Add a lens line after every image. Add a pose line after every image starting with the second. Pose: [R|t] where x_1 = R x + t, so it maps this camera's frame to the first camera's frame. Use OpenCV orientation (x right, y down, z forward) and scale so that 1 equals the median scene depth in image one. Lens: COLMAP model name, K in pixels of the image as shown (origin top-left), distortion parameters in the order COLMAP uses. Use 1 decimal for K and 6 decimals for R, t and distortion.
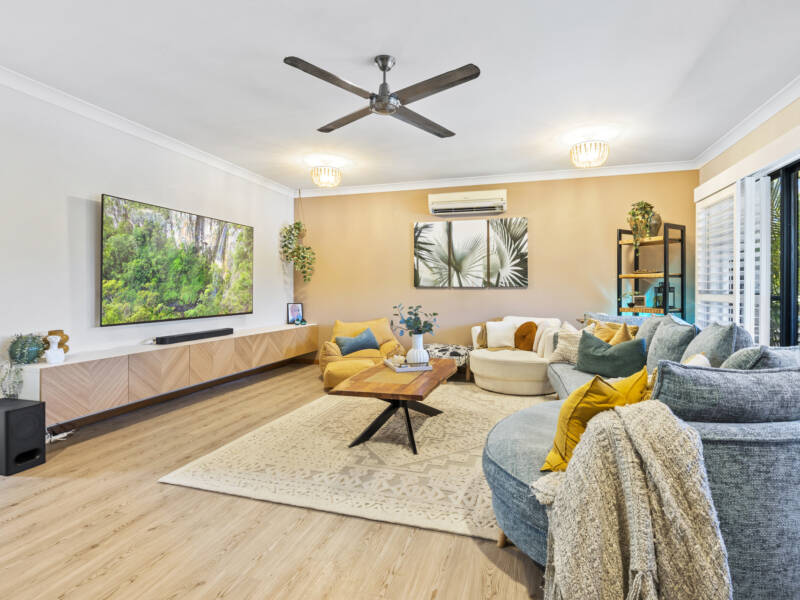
lens RADIAL K [[408.9, 0, 390.2], [0, 408.9, 268.6], [0, 0, 1]] dist [-0.001099, -0.001506]
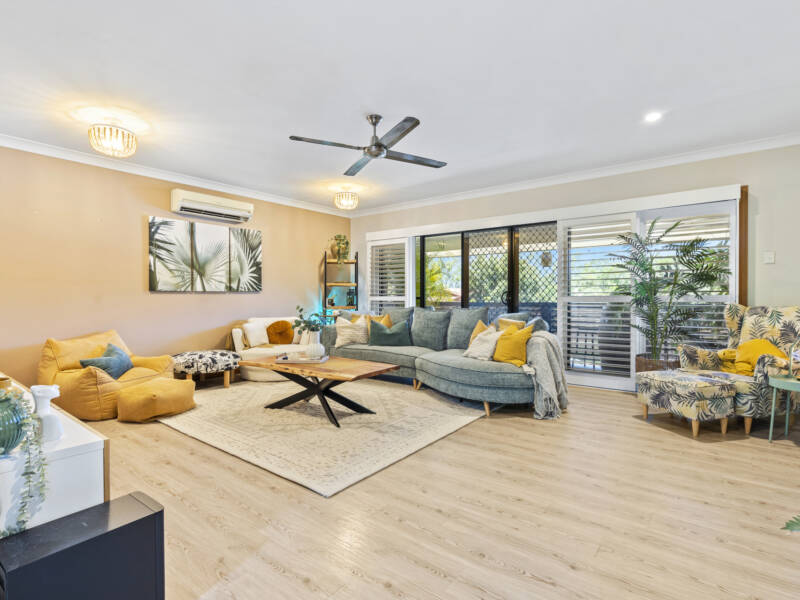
lens RADIAL K [[408.9, 0, 396.0], [0, 408.9, 297.8], [0, 0, 1]] dist [-0.001099, -0.001506]
pose [[0.357660, -0.015324, 0.933726, -0.592416], [-0.055108, 0.997777, 0.037485, -0.002045], [-0.932224, -0.064863, 0.356021, 0.218925]]
